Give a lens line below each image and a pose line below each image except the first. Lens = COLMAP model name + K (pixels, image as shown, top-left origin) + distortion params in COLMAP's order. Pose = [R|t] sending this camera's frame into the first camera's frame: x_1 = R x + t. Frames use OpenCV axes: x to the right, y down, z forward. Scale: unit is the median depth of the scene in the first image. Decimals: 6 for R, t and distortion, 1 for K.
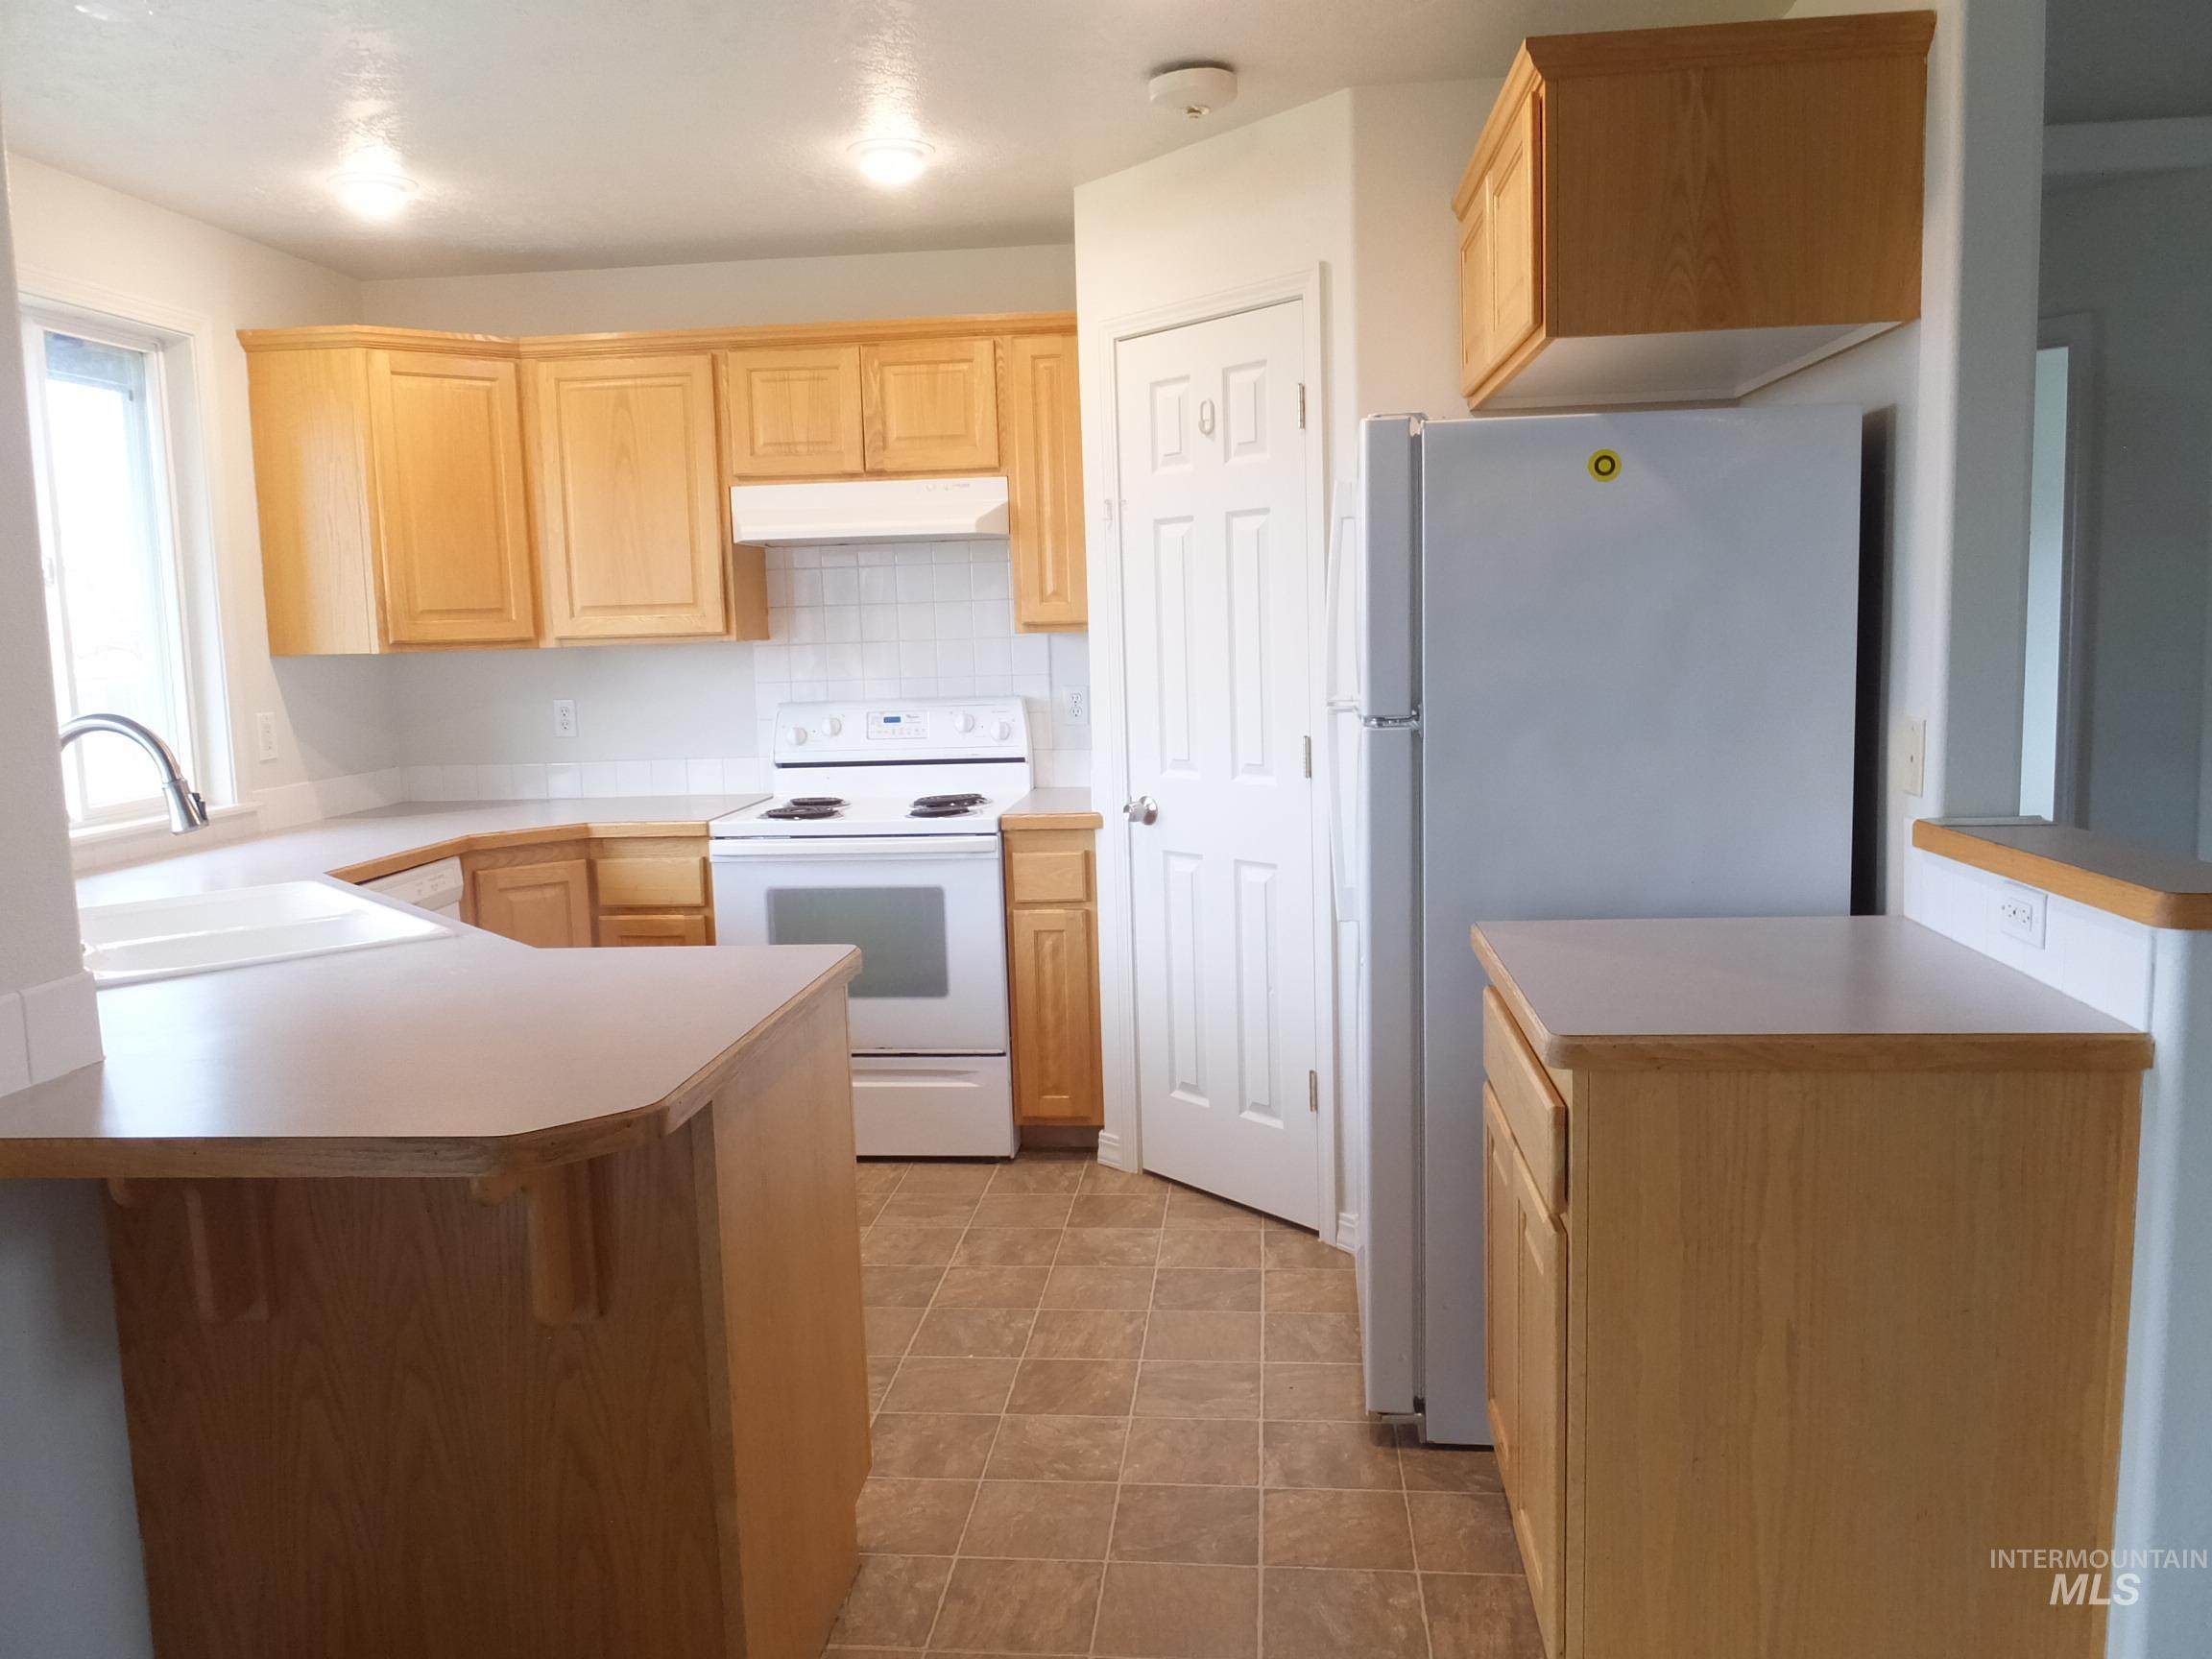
lens RADIAL K [[1680.7, 0, 1117.5], [0, 1680.7, 823.7], [0, 0, 1]] dist [0.002851, -0.013616]
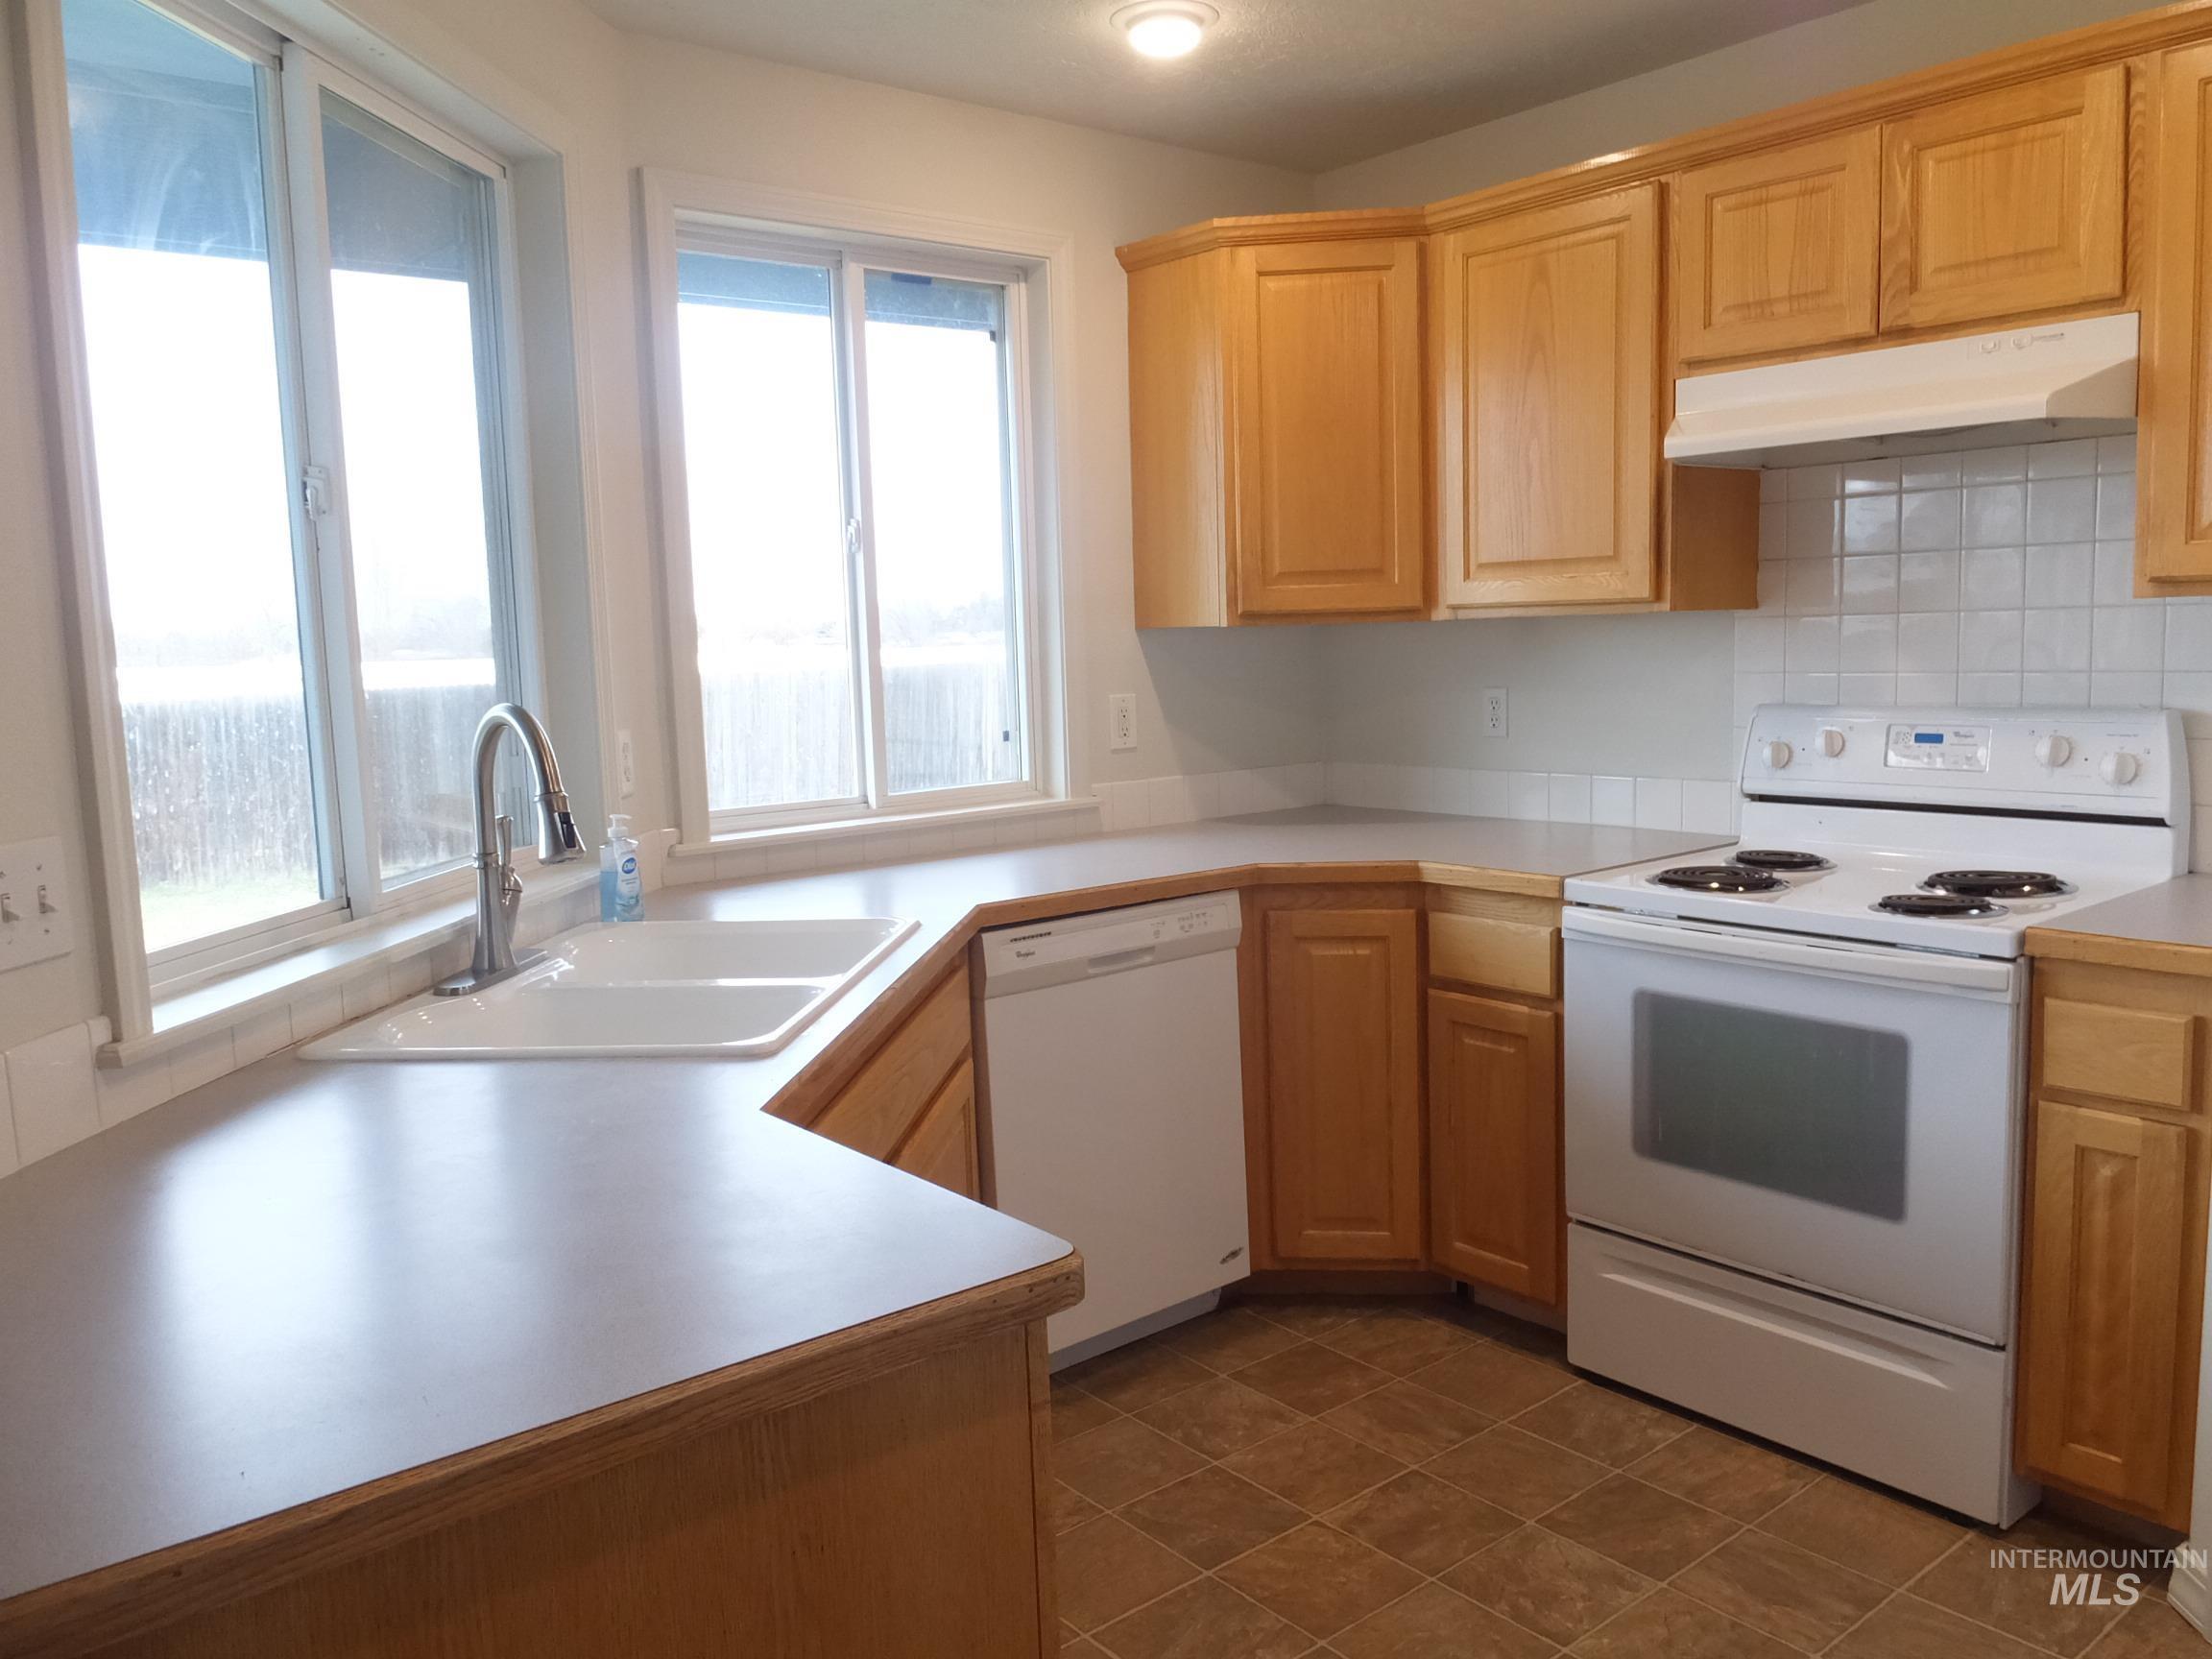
lens RADIAL K [[1680.7, 0, 1117.5], [0, 1680.7, 823.7], [0, 0, 1]] dist [0.002851, -0.013616]
pose [[0.698583, 0.090163, -0.709826, 0.109163], [-0.075457, 0.995781, 0.052223, -0.044592], [0.711539, 0.017080, 0.702439, 0.391388]]
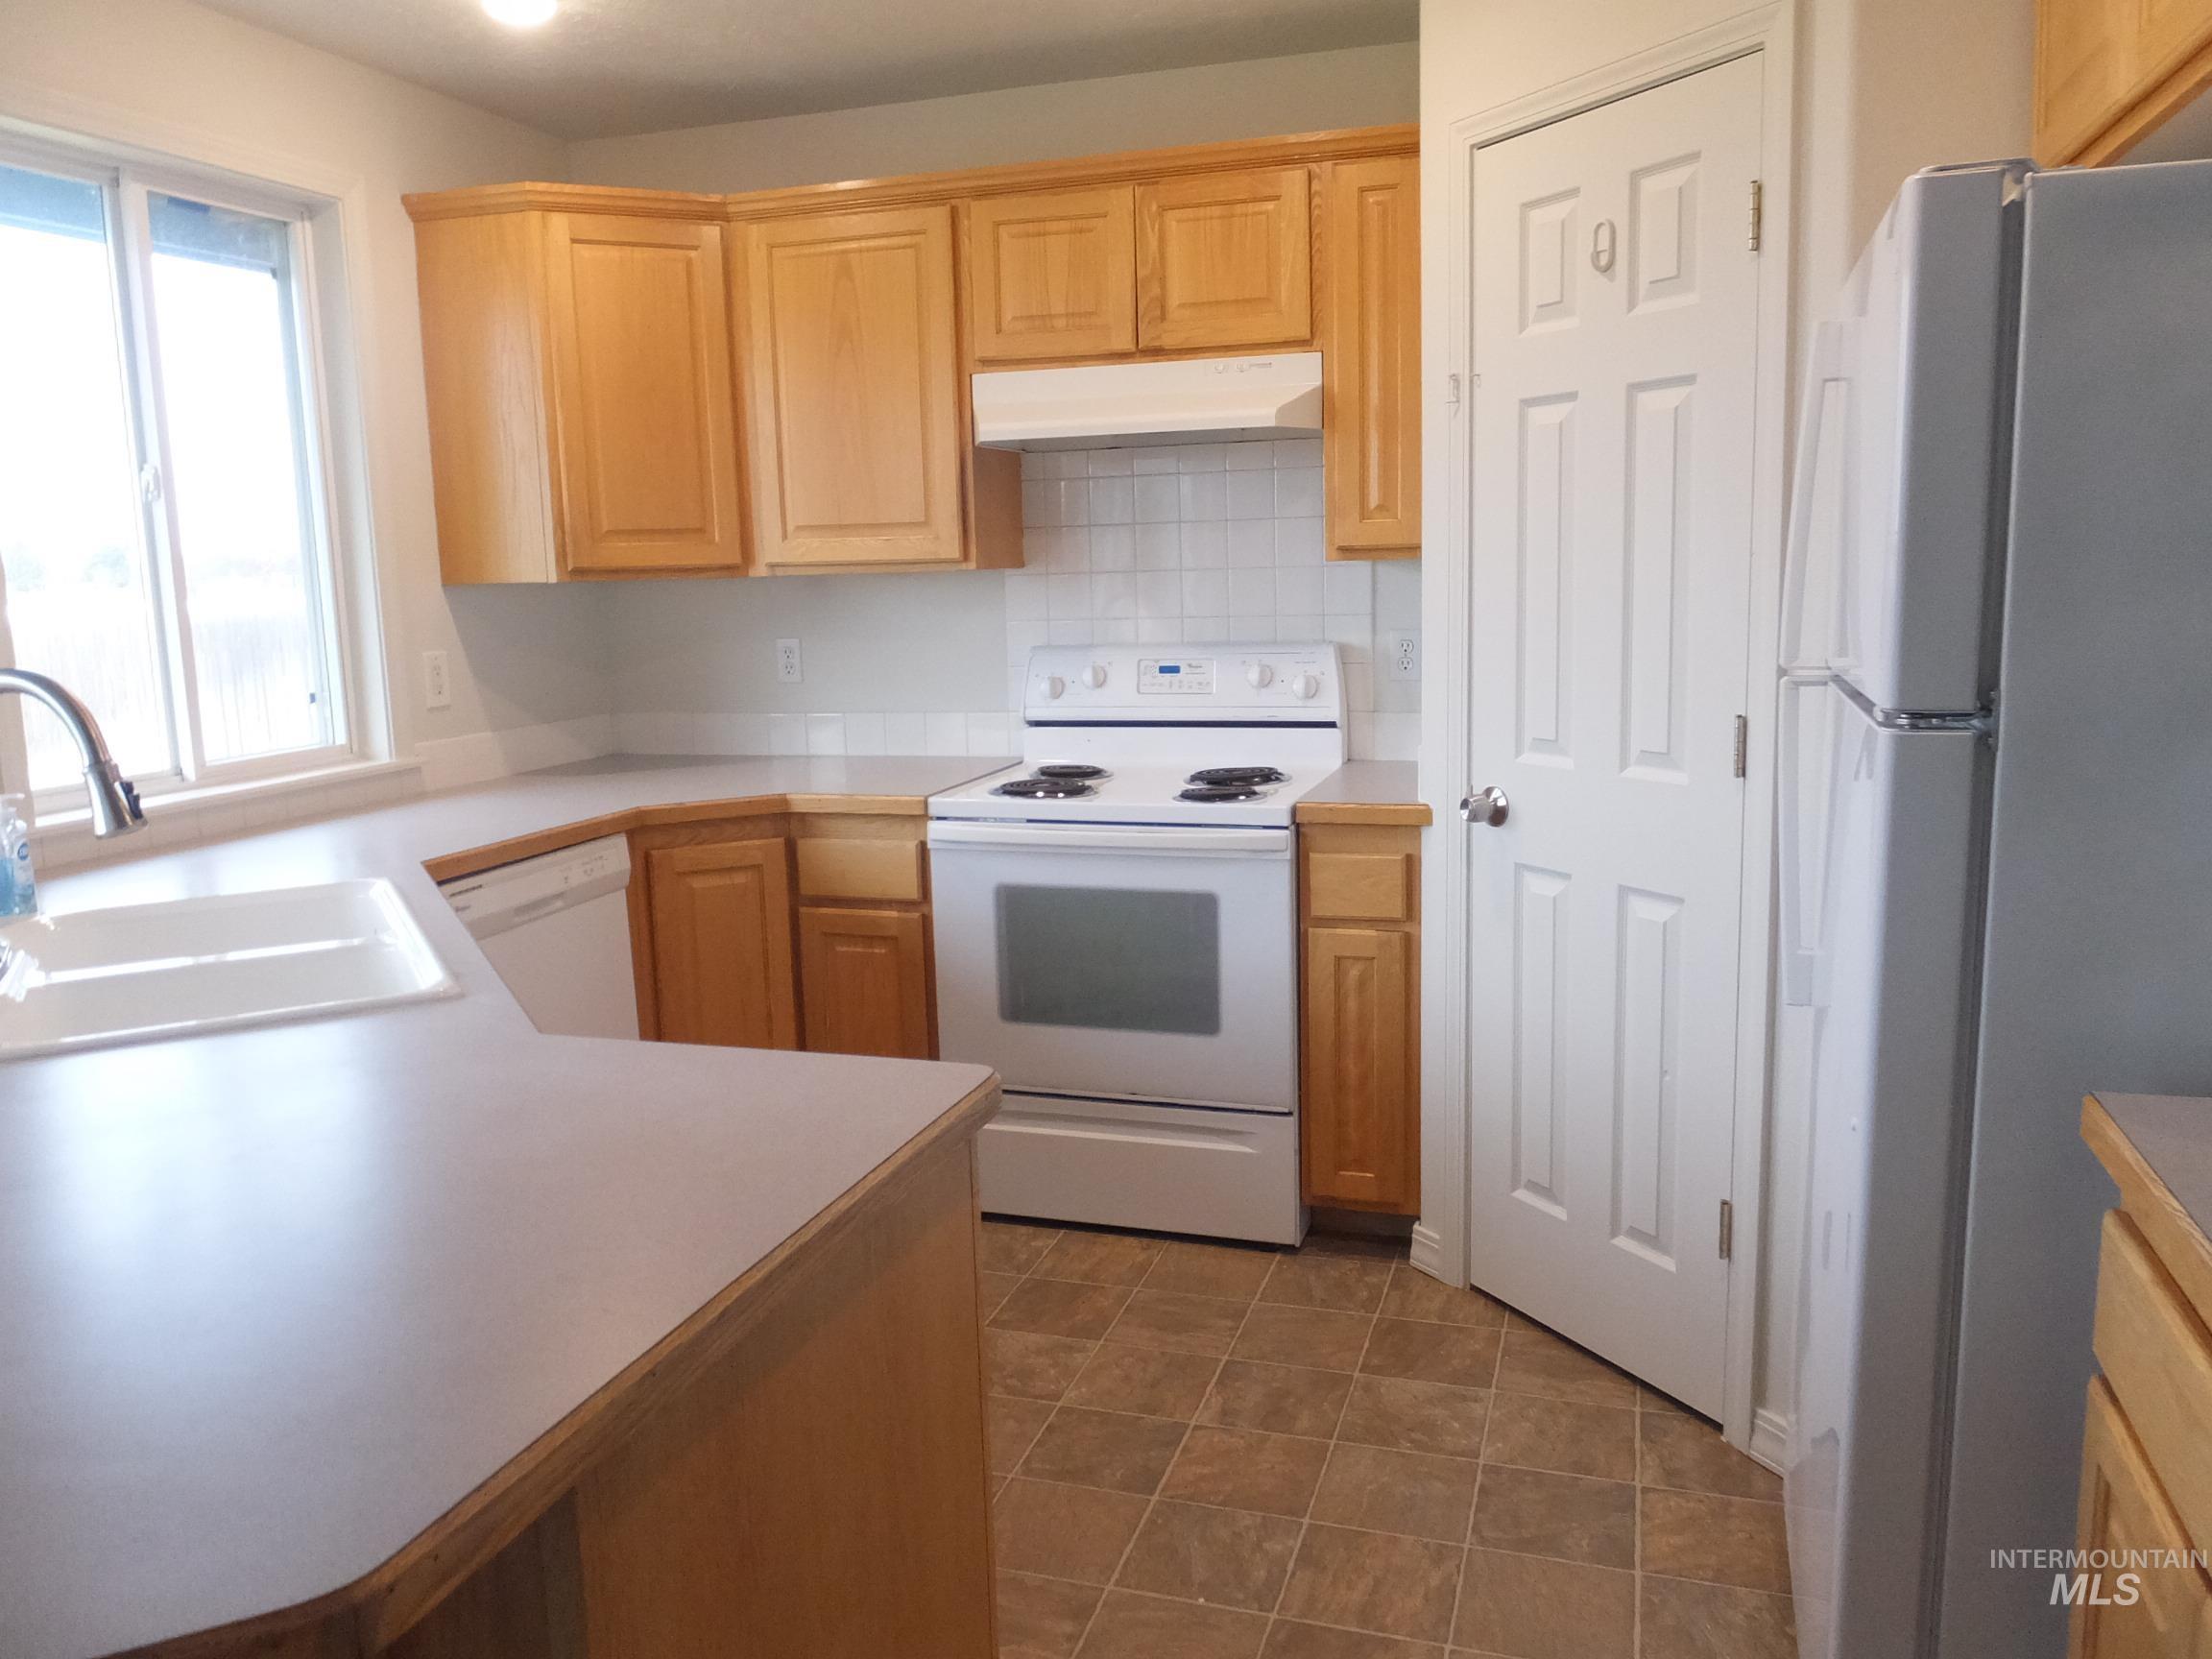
lens RADIAL K [[1673.3, 0, 1092.6], [0, 1673.3, 819.2], [0, 0, 1]] dist [0.001989, -0.016288]
pose [[0.975014, 0.036544, -0.219116, 0.006752], [-0.027585, 0.998659, 0.043809, -0.027533], [0.220423, -0.036670, 0.974715, 0.242792]]
